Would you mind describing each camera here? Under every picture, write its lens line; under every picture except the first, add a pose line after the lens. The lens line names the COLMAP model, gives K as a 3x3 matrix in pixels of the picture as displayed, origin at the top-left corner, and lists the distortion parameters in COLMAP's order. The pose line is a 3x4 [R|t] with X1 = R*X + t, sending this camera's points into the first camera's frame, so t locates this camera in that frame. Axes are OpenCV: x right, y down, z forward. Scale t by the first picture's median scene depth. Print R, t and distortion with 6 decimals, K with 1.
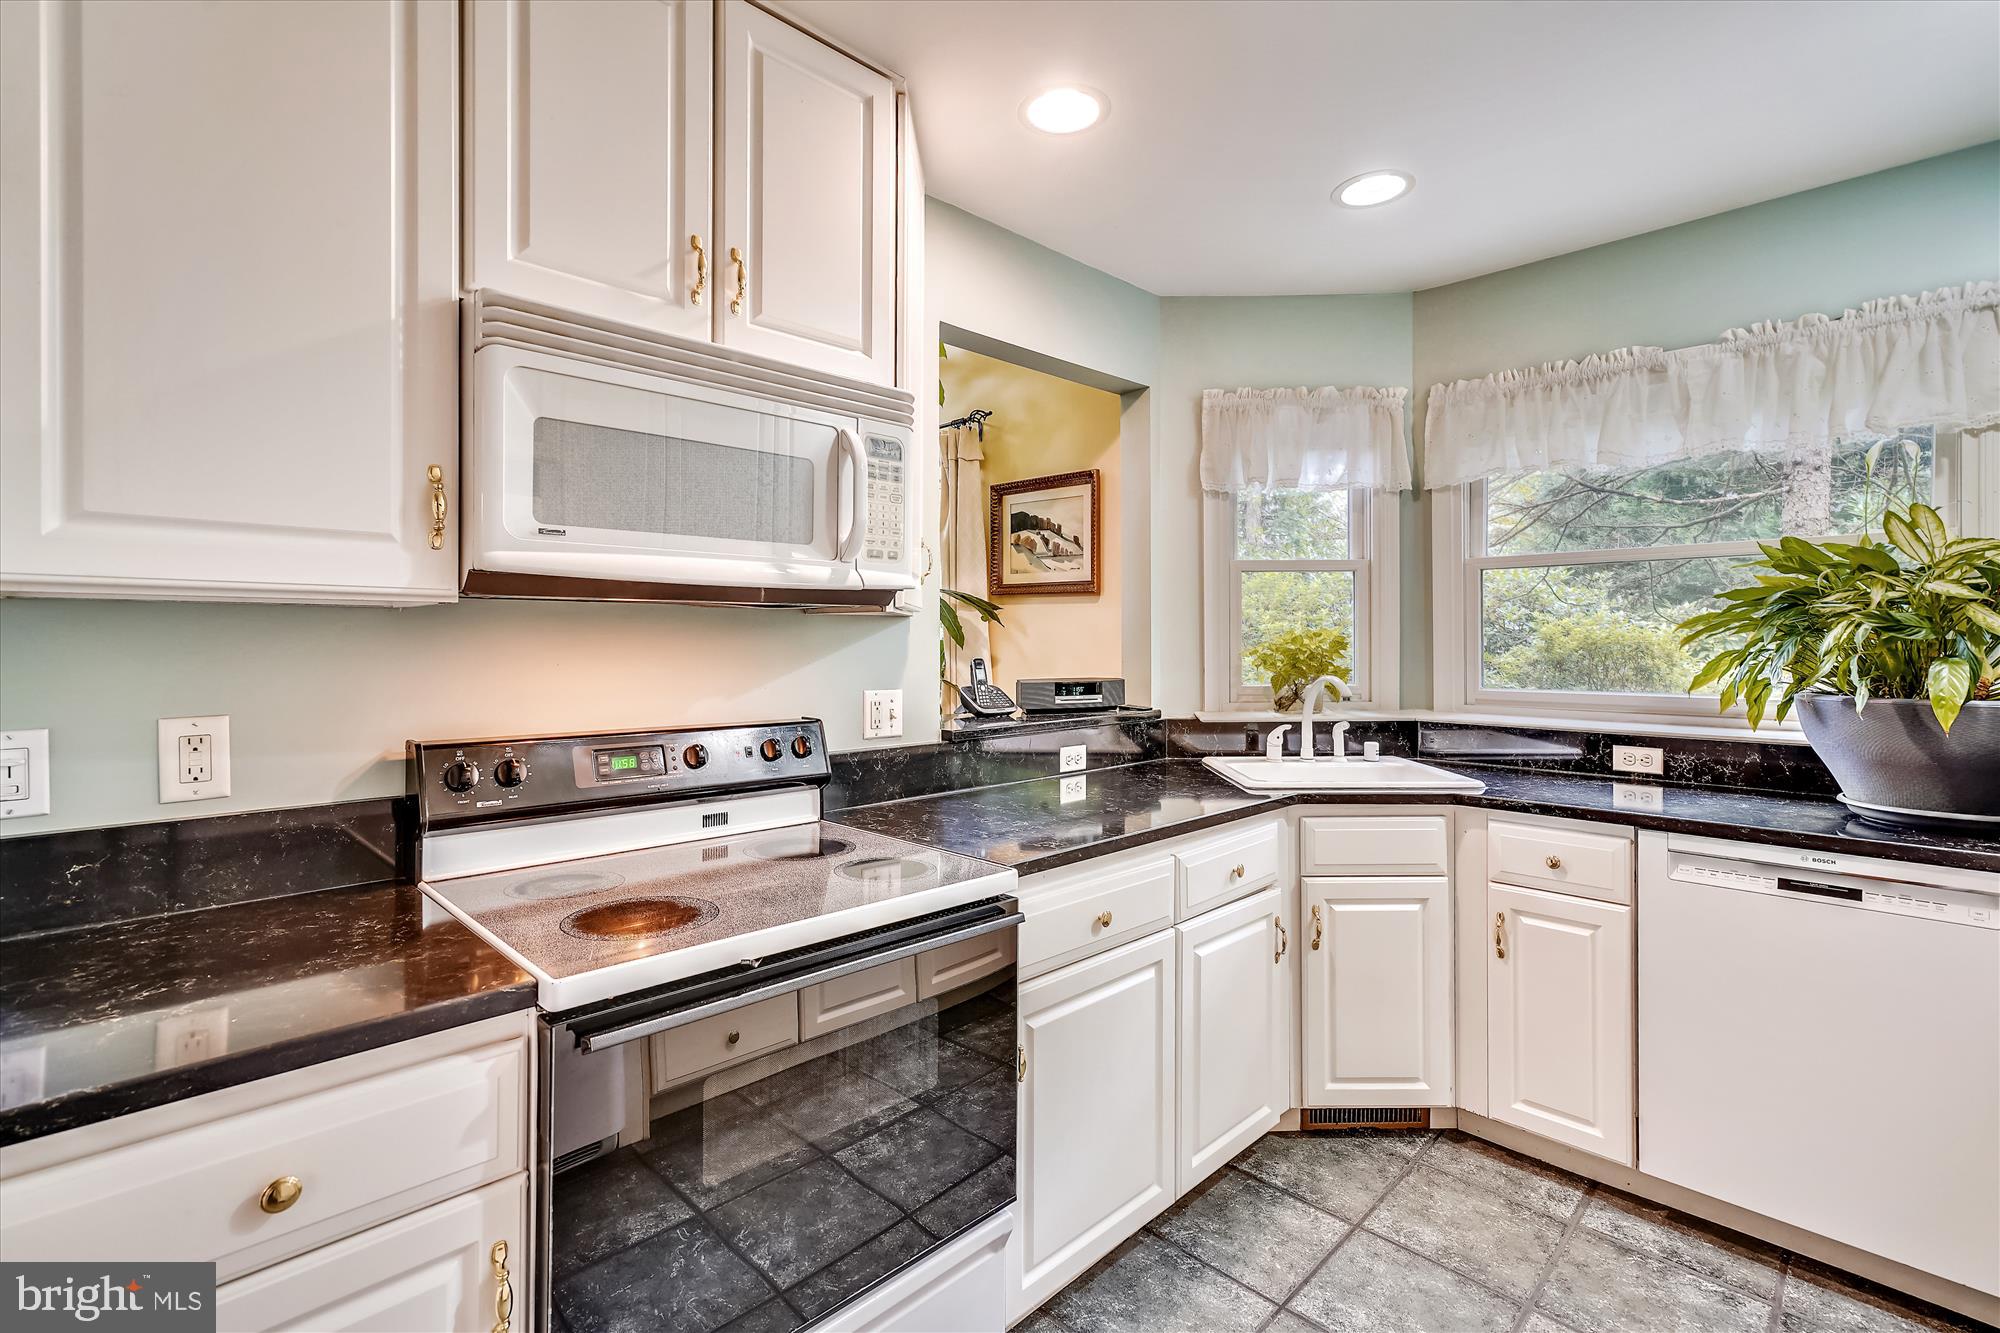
lens RADIAL K [[902.5, 0, 991.1], [0, 902.5, 634.9], [0, 0, 1]] dist [-0.004403, 0.005252]
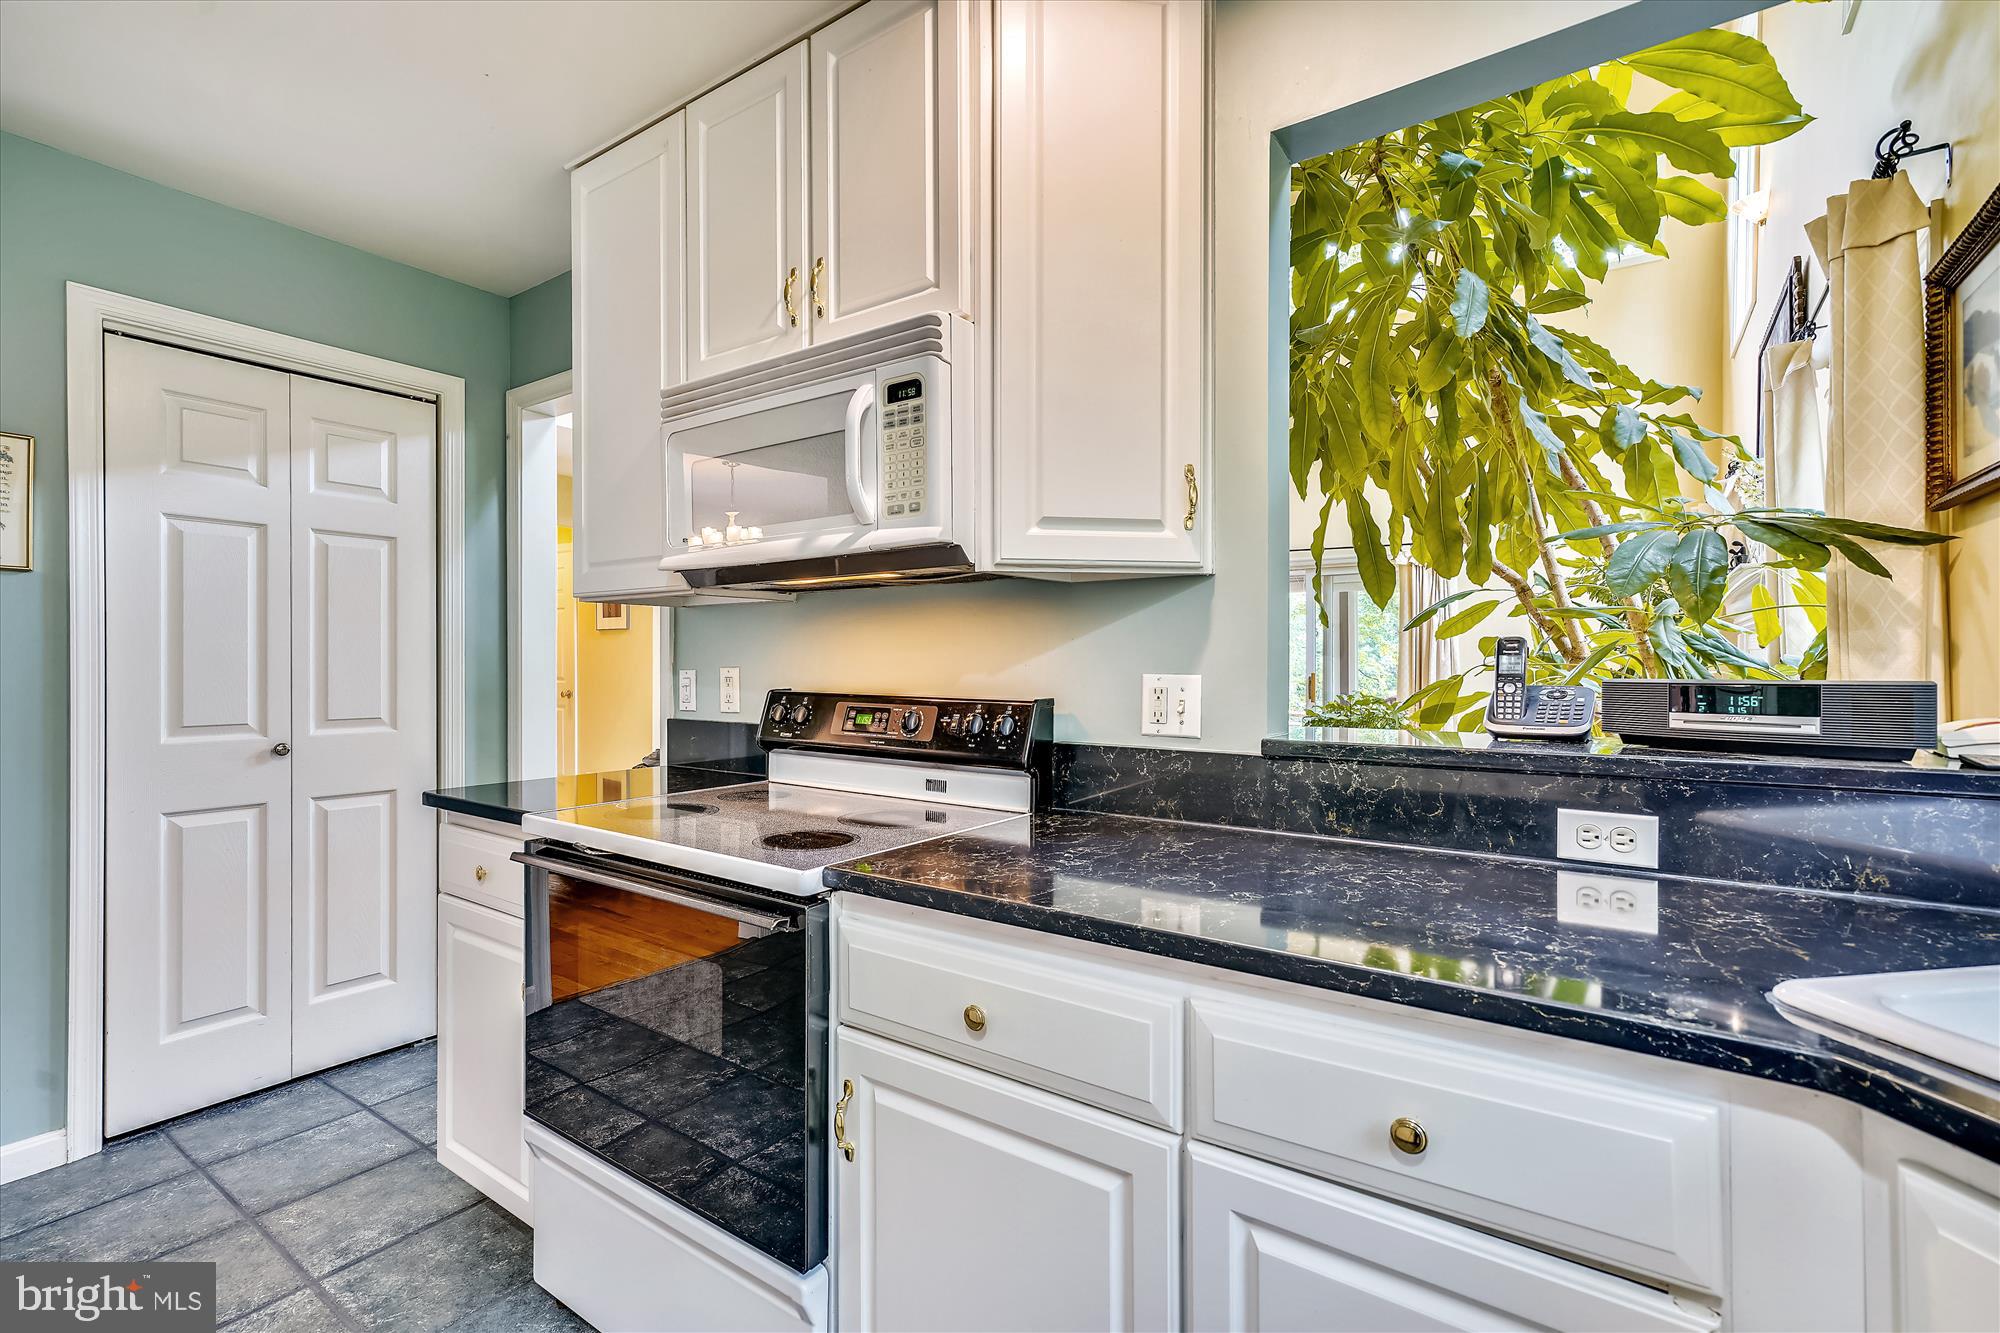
lens RADIAL K [[902.5, 0, 1011.3], [0, 902.5, 661.8], [0, 0, 1]] dist [-0.004403, 0.005252]
pose [[0.187982, -0.002518, -0.982169, 0.607076], [0.005826, 0.999982, -0.001449, 0.050874], [0.982155, -0.005450, 0.187993, 0.725422]]
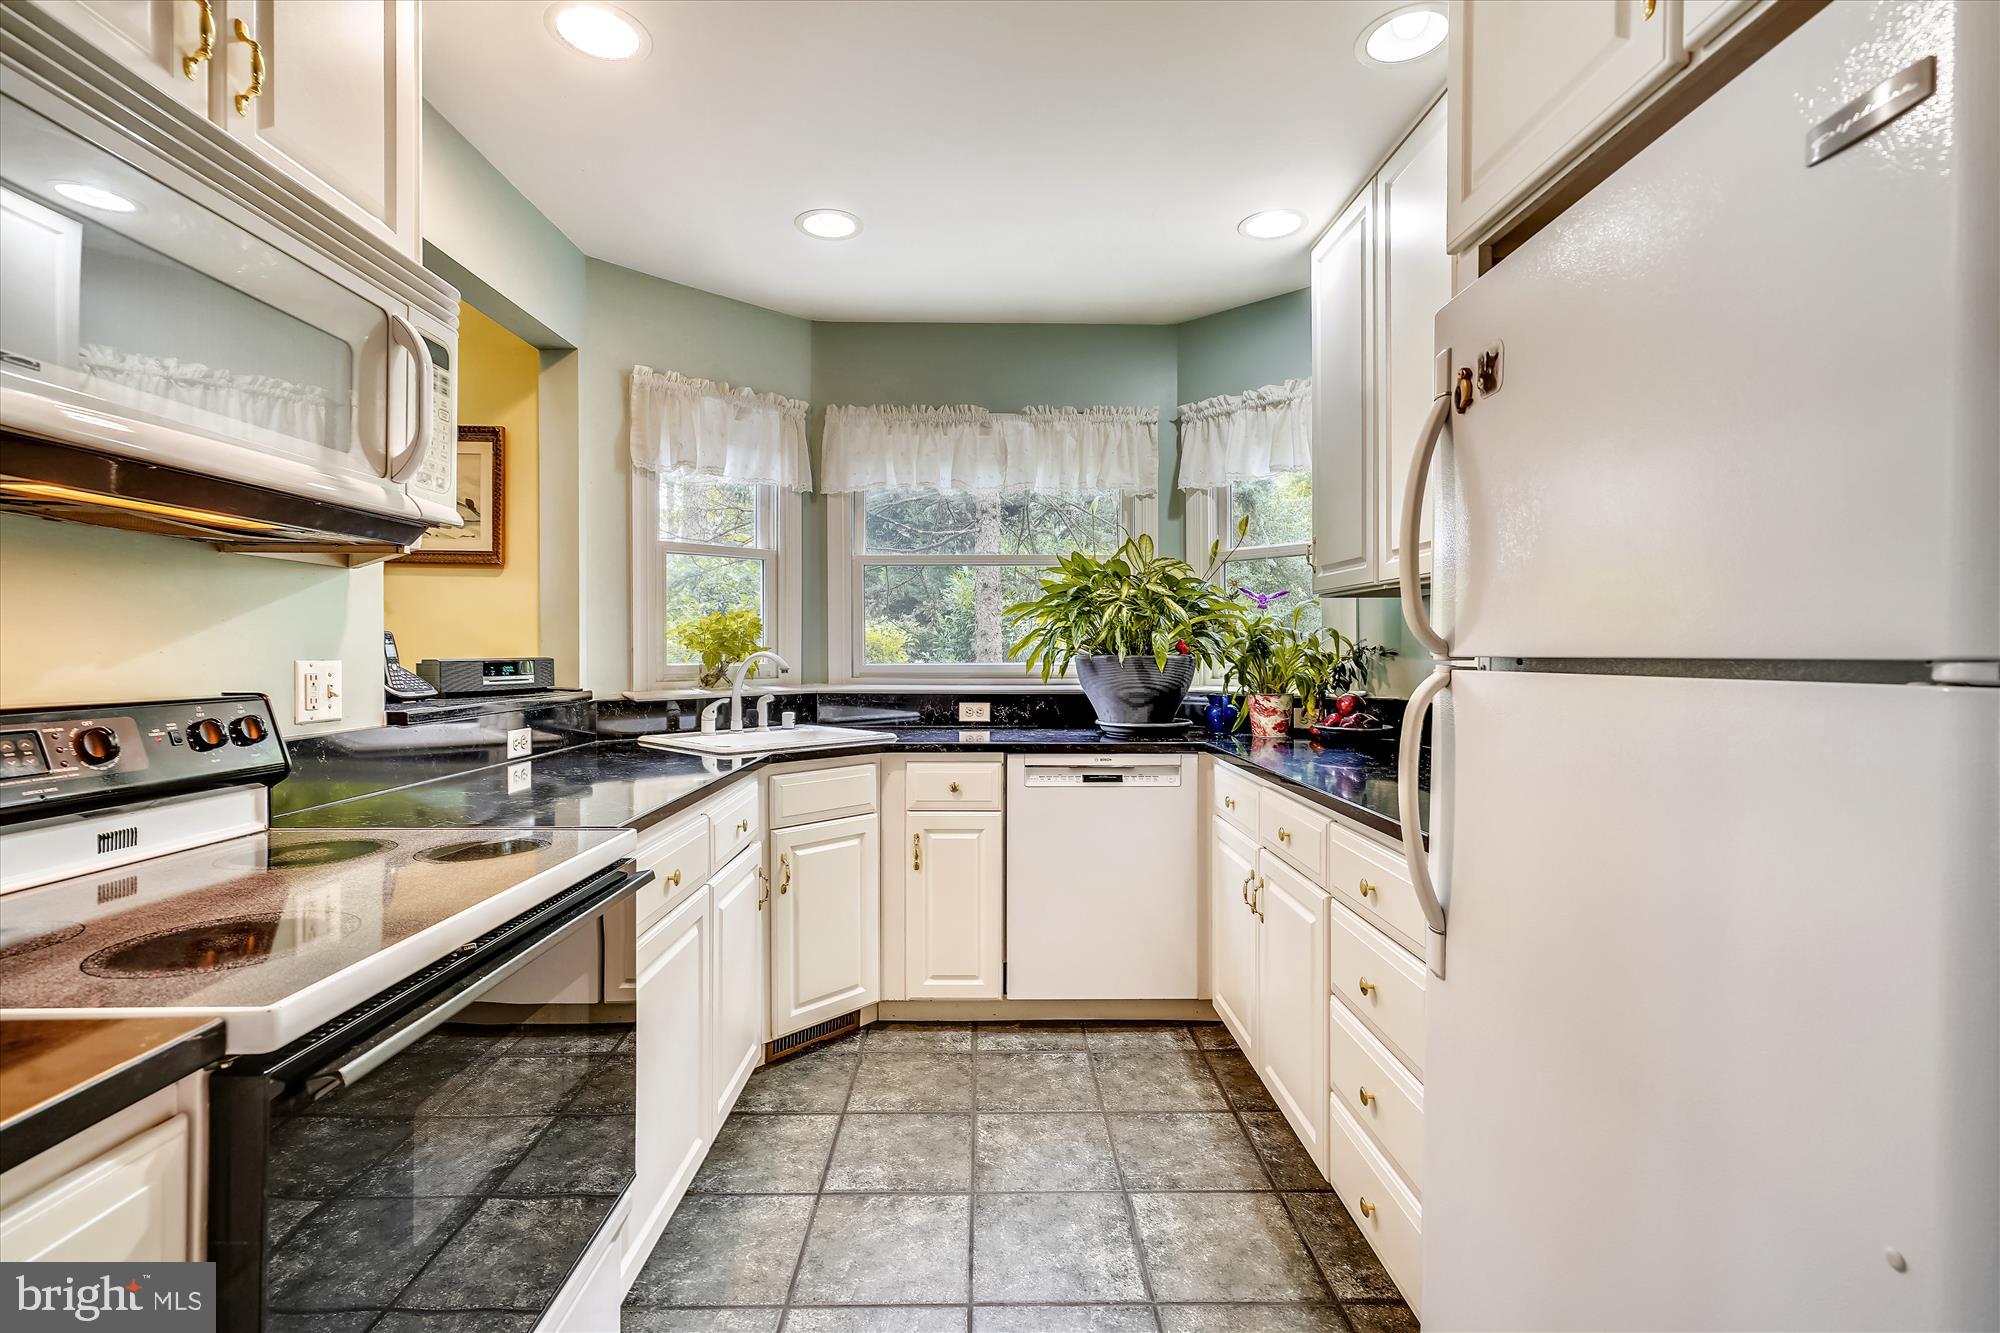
lens RADIAL K [[902.5, 0, 989.0], [0, 902.5, 647.8], [0, 0, 1]] dist [-0.004403, 0.005252]
pose [[0.696036, 0.002176, 0.718004, -0.275148], [-0.004636, 0.999988, 0.001464, 0.046477], [-0.717992, -0.004348, 0.696037, 0.051114]]
